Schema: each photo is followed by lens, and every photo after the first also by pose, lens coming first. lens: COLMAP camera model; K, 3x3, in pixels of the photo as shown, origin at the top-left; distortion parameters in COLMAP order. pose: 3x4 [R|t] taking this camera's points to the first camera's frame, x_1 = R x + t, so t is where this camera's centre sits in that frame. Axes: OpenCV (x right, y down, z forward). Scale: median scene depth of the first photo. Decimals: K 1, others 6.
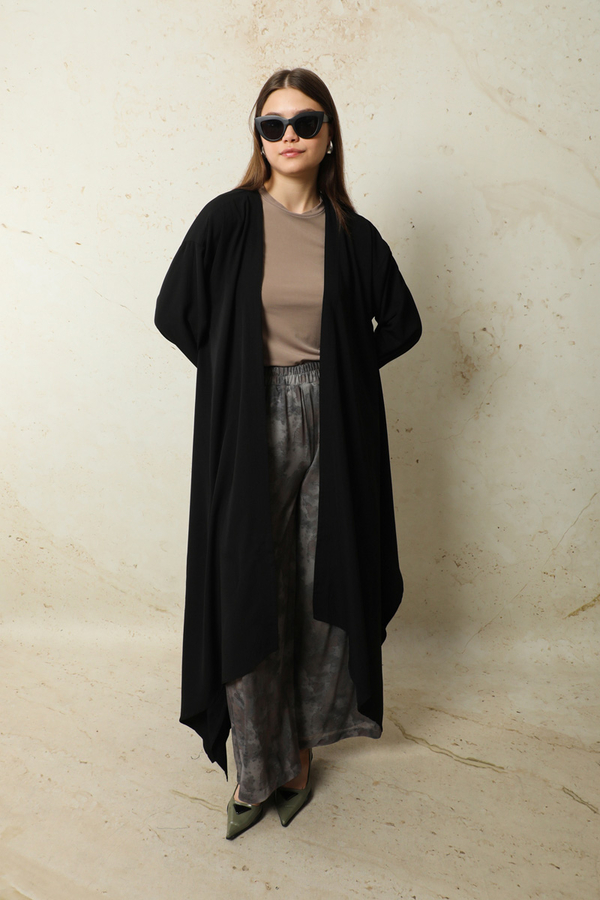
lens RADIAL K [[783.8, 0, 292.8], [0, 783.8, 389.1], [0, 0, 1]] dist [-0.054065, 0.006368]
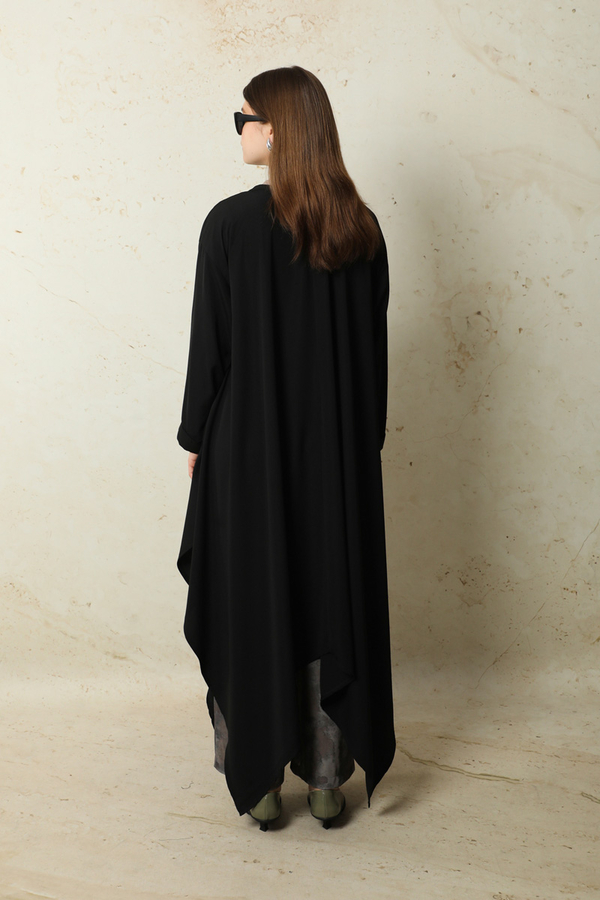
lens RADIAL K [[1380.2, 0, 279.4], [0, 1380.2, 364.6], [0, 0, 1]] dist [0.211014, -0.073075]
pose [[0.997825, -0.037176, 0.054436, -0.075589], [0.039517, 0.998311, -0.042595, 0.043201], [-0.052760, 0.044654, 0.997608, -0.598706]]
